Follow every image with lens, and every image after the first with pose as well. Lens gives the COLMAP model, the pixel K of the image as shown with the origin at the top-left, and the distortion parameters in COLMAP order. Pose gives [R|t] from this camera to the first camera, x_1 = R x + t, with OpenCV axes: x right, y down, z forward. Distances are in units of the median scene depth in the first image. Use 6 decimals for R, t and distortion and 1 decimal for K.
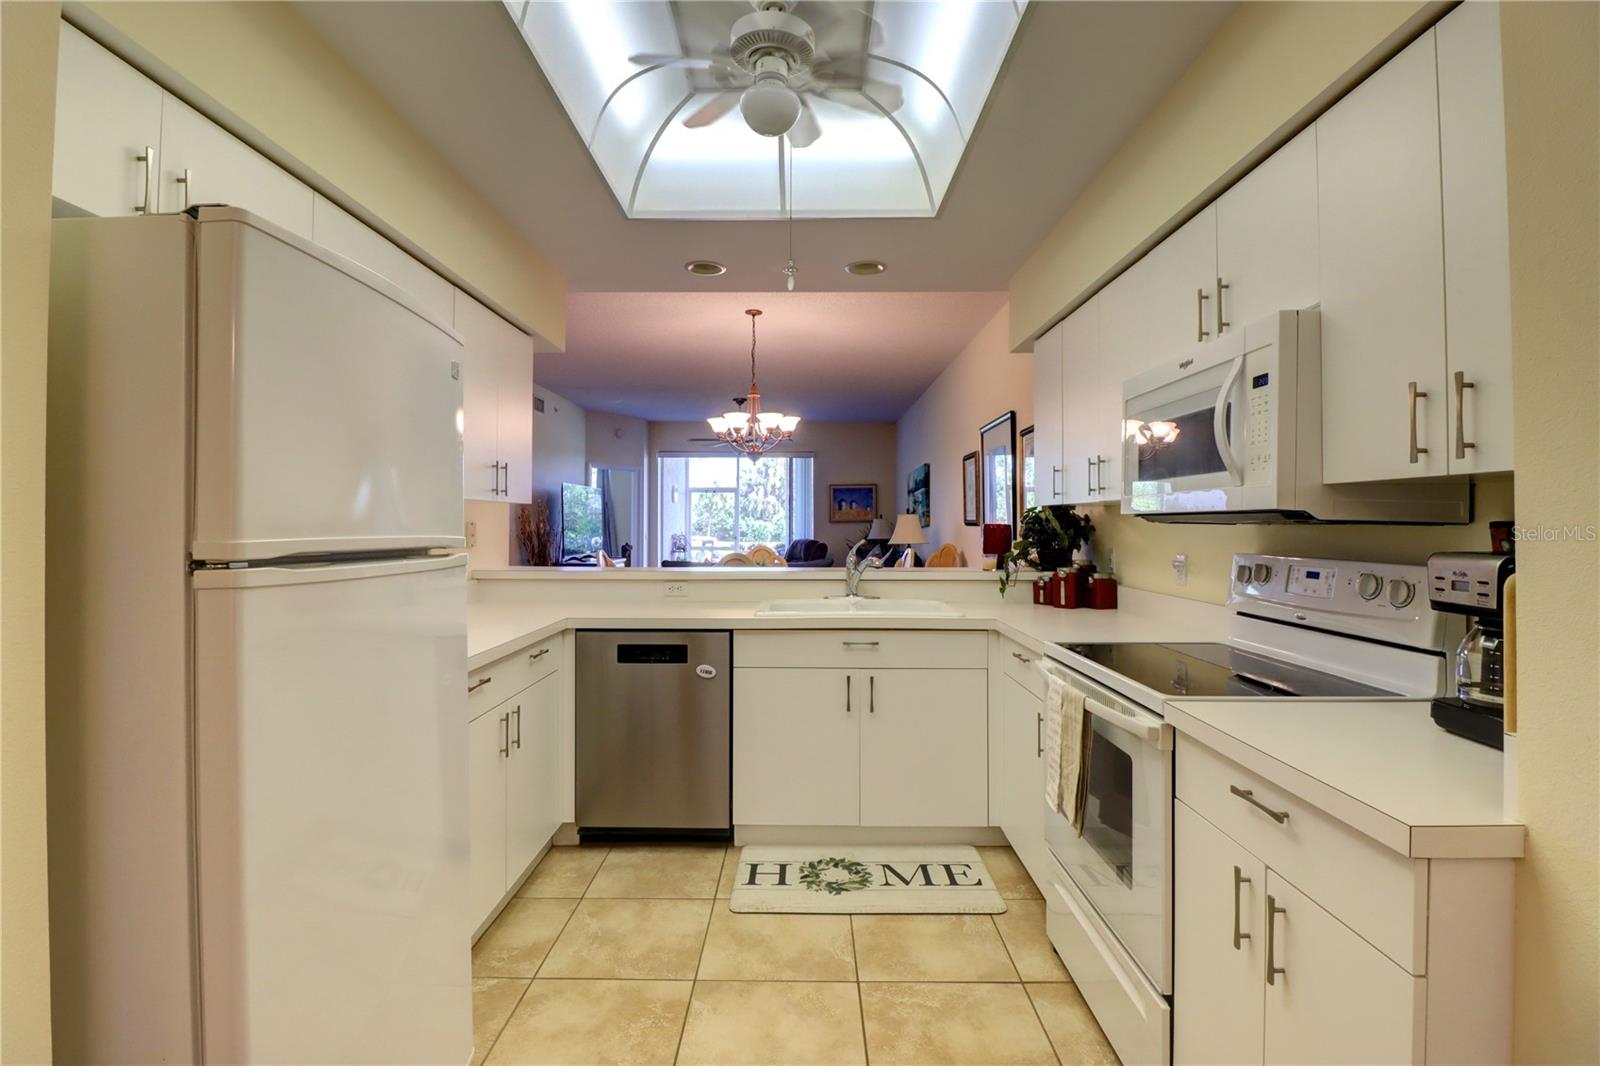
lens RADIAL K [[740.3, 0, 792.5], [0, 740.3, 514.0], [0, 0, 1]] dist [-0.000219, -0.013775]
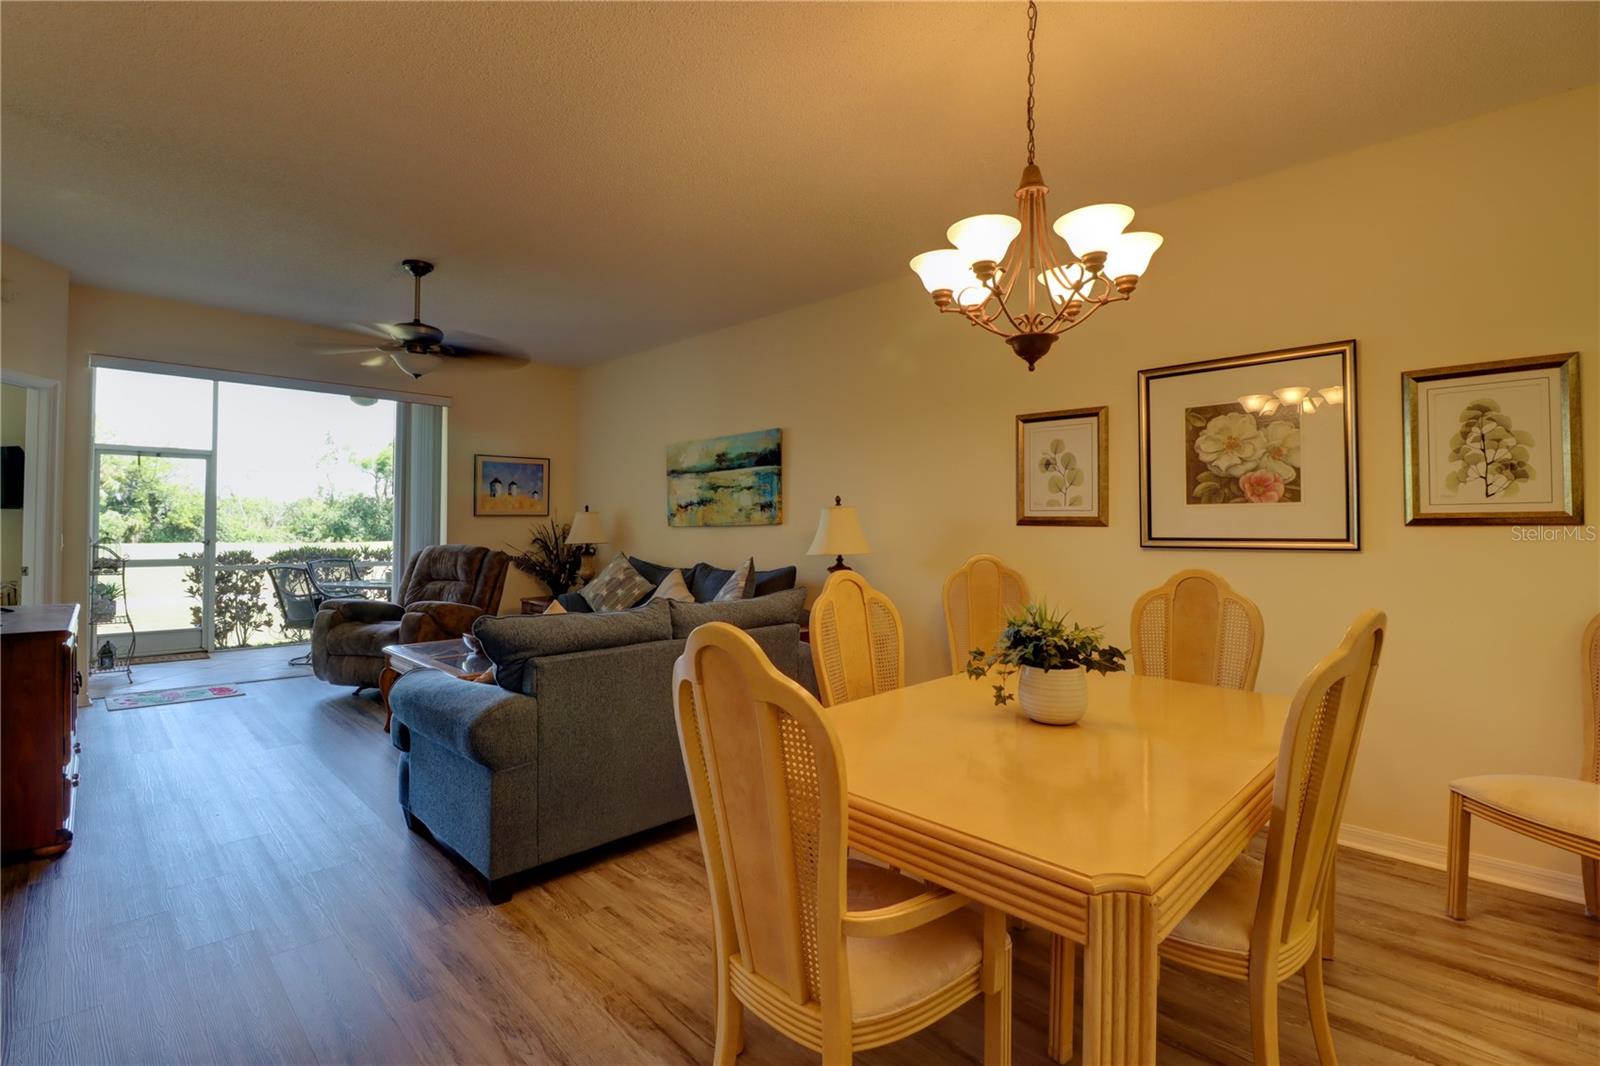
lens RADIAL K [[740.3, 0, 792.5], [0, 740.3, 514.0], [0, 0, 1]] dist [-0.000219, -0.013775]
pose [[0.701915, 0.012588, 0.712149, -0.662906], [-0.016565, 0.999862, -0.001346, 0.018956], [-0.712068, -0.010852, 0.702027, 1.296739]]
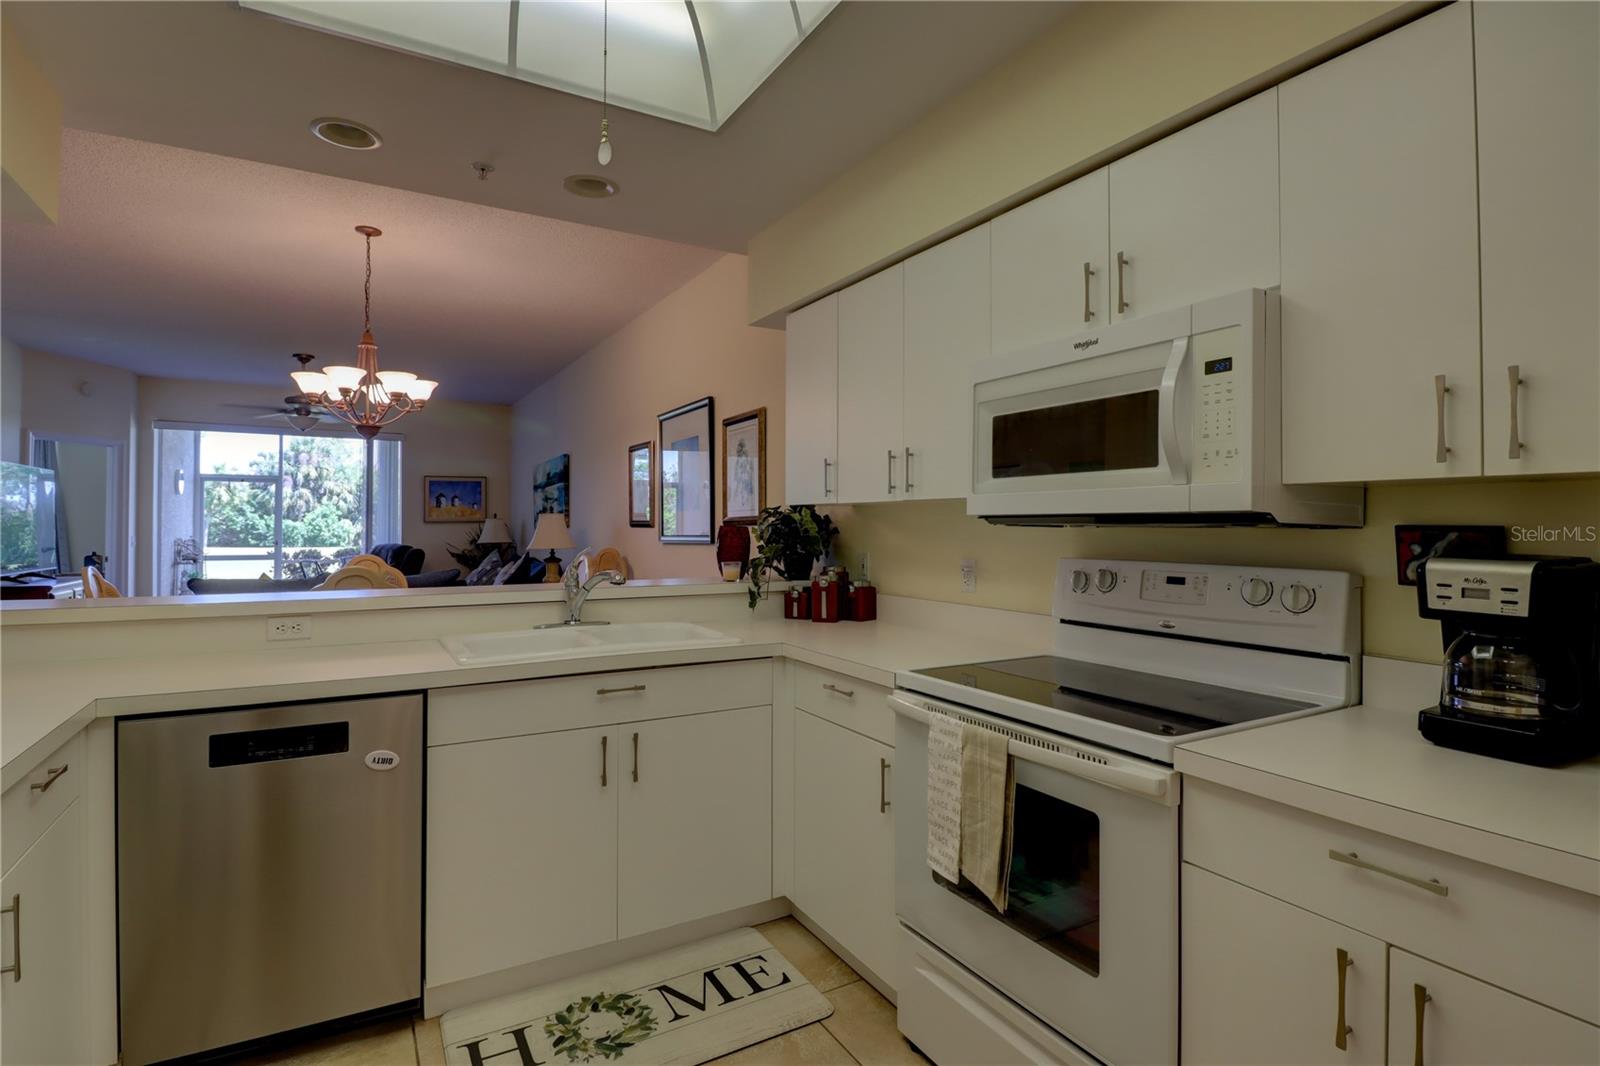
lens RADIAL K [[786.4, 0, 791.4], [0, 786.4, 515.3], [0, 0, 1]] dist [0.003620, -0.014712]
pose [[0.860858, 0.006905, 0.508799, -0.135521], [-0.007876, 0.999969, -0.000245, 0.001506], [-0.508785, -0.003797, 0.860885, 0.211986]]
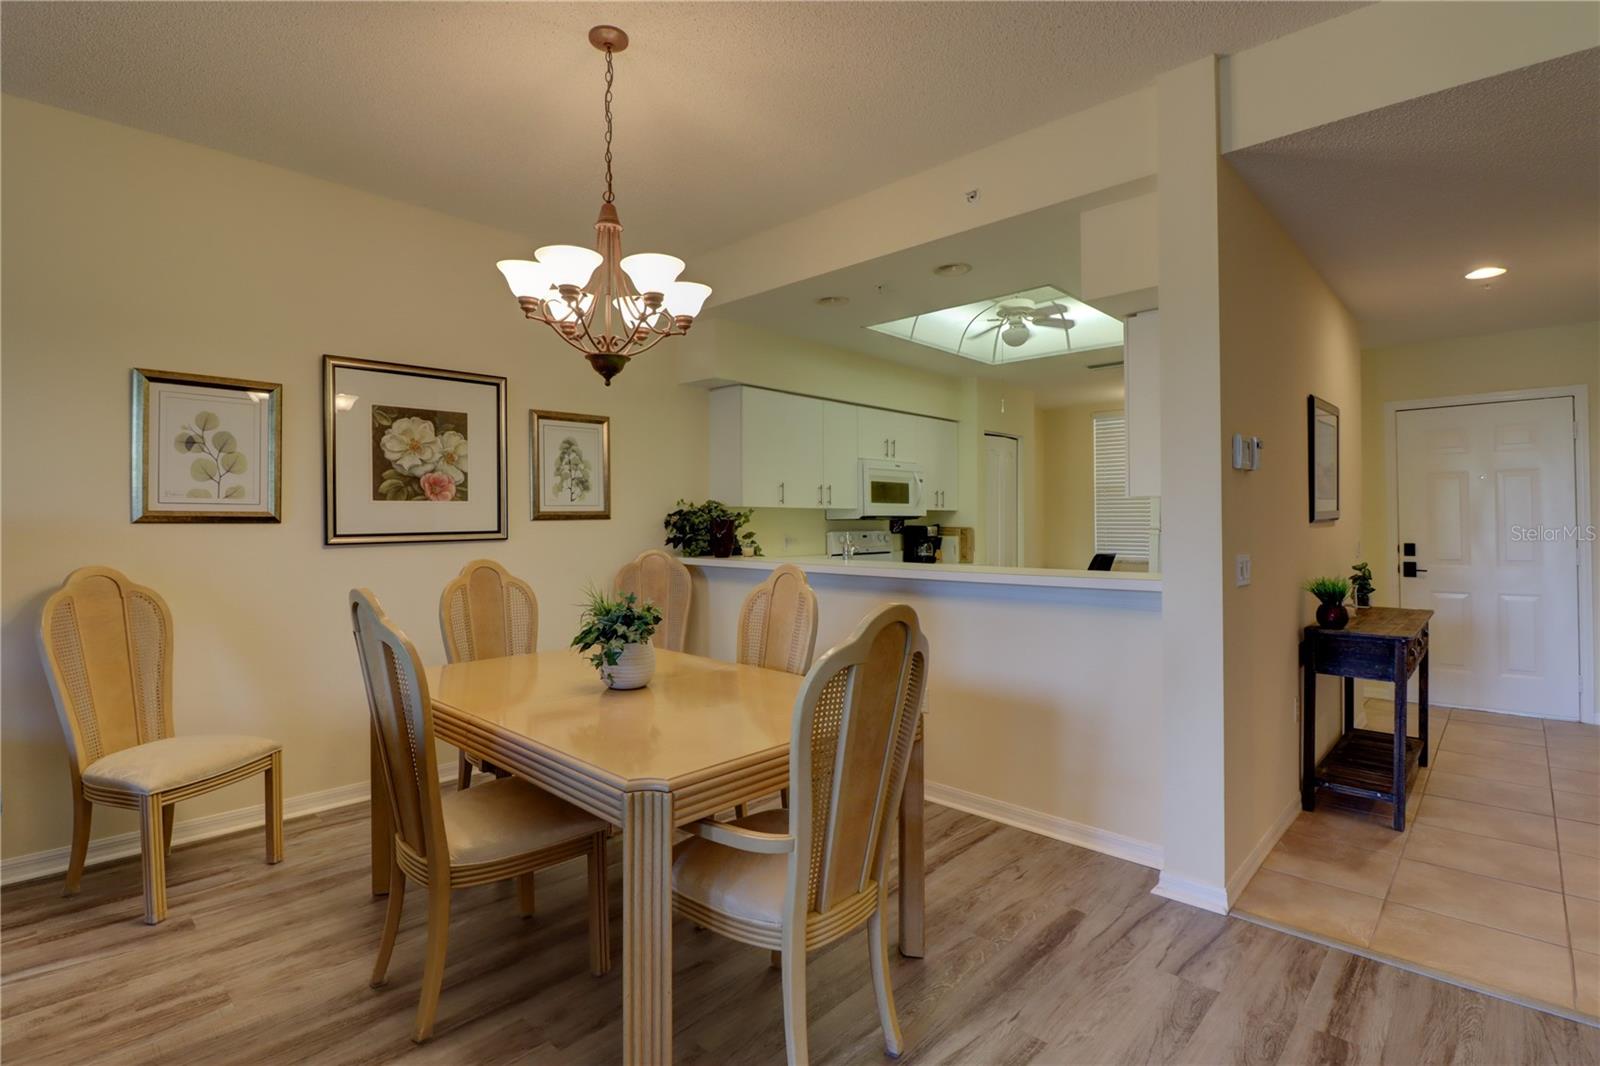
lens RADIAL K [[766.5, 0, 793.6], [0, 766.5, 515.9], [0, 0, 1]] dist [0.002113, -0.014904]
pose [[-0.735681, 0.007971, 0.677281, -0.703359], [-0.006226, 0.999809, -0.018531, 0.032656], [-0.677299, -0.017850, -0.735491, 2.003027]]
